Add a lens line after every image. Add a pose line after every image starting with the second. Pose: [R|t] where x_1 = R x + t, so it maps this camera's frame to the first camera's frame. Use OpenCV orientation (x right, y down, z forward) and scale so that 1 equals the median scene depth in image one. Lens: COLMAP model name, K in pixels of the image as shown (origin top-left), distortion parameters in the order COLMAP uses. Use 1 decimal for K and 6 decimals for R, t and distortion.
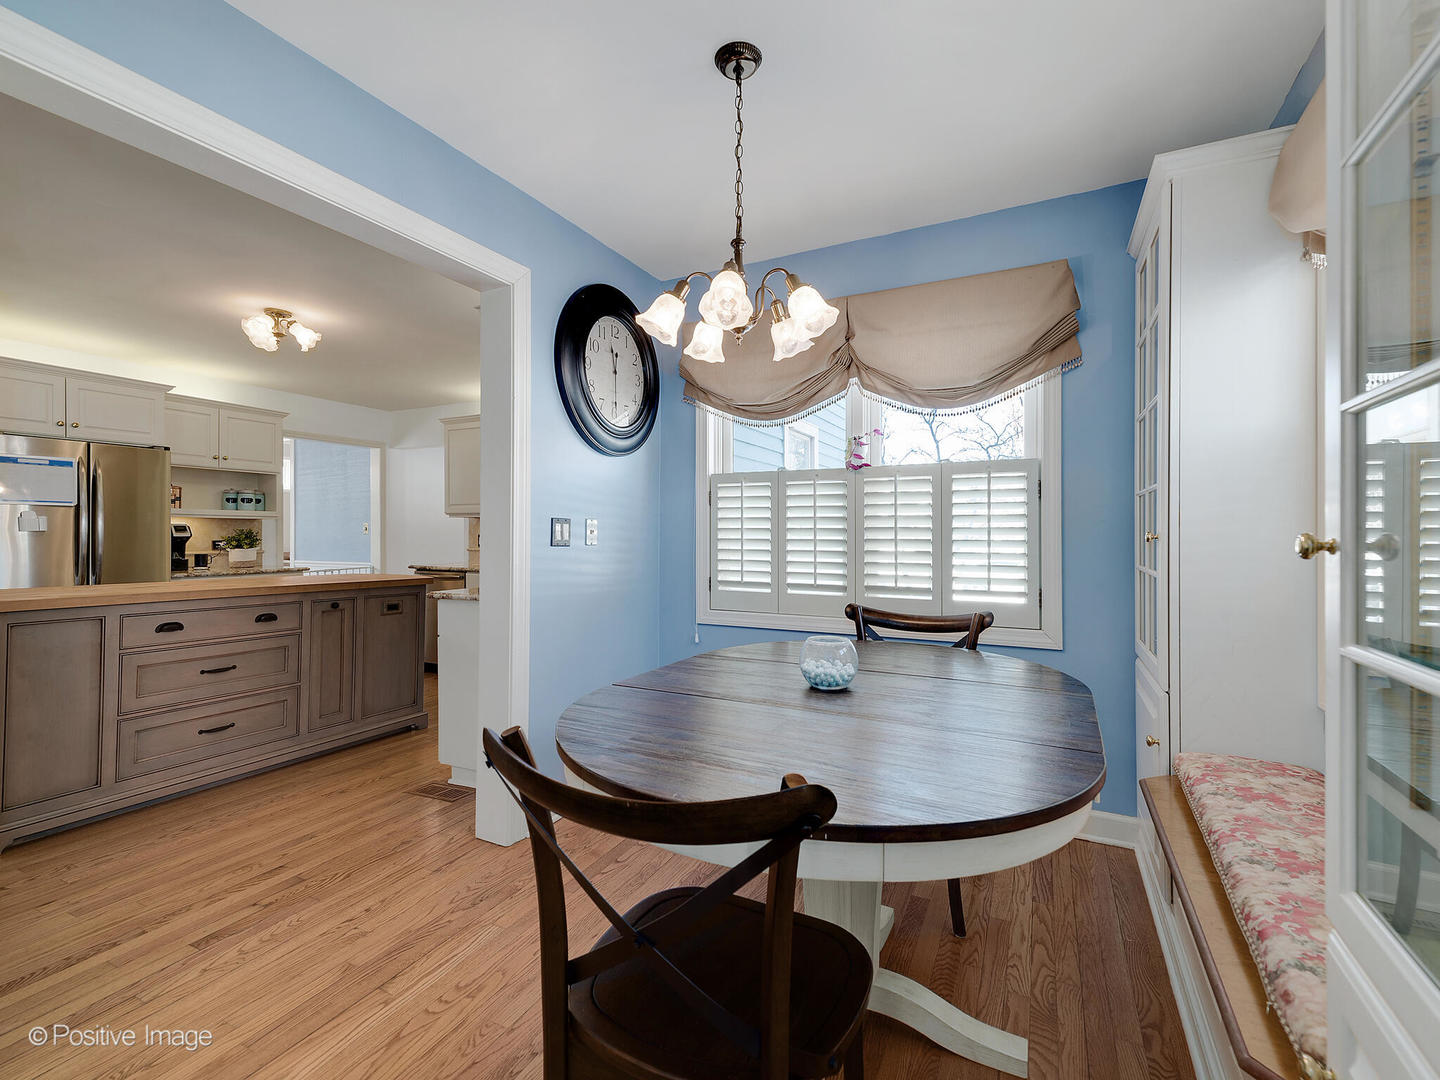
lens RADIAL K [[658.0, 0, 717.0], [0, 658.0, 532.9], [0, 0, 1]] dist [0.021398, 0.000009]
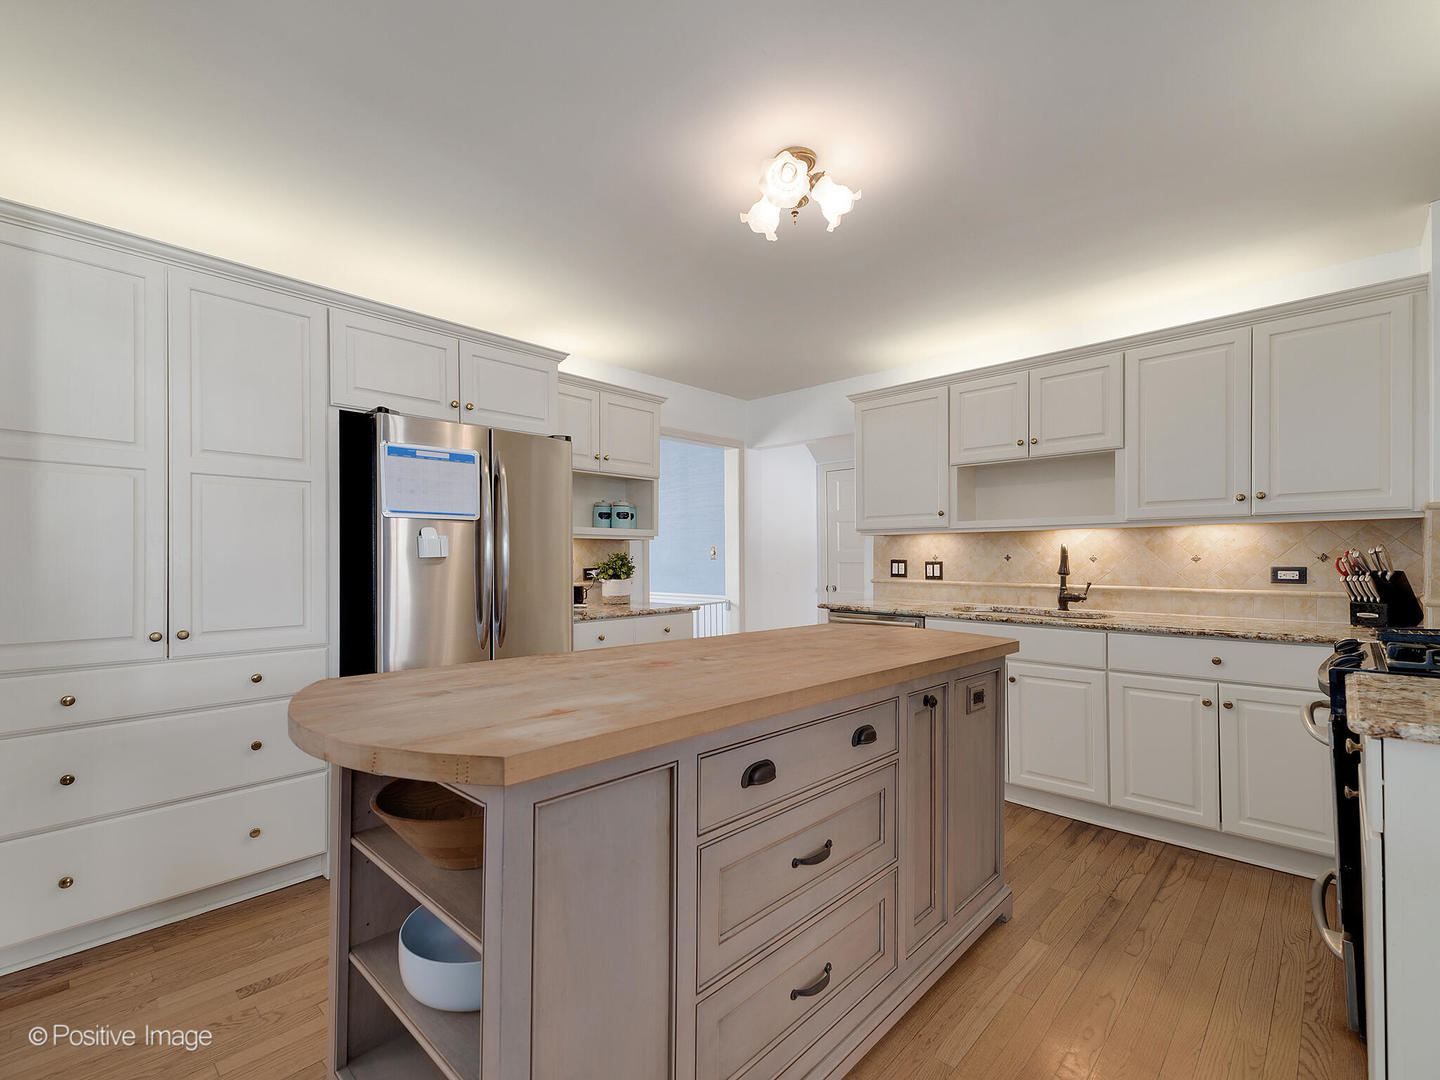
lens RADIAL K [[662.4, 0, 716.0], [0, 662.4, 563.4], [0, 0, 1]] dist [0.022469, -0.000242]
pose [[0.958675, -0.001444, -0.284501, -0.395093], [0.004613, 0.999935, 0.010468, -0.001759], [0.284468, -0.011348, 0.958618, 0.312409]]
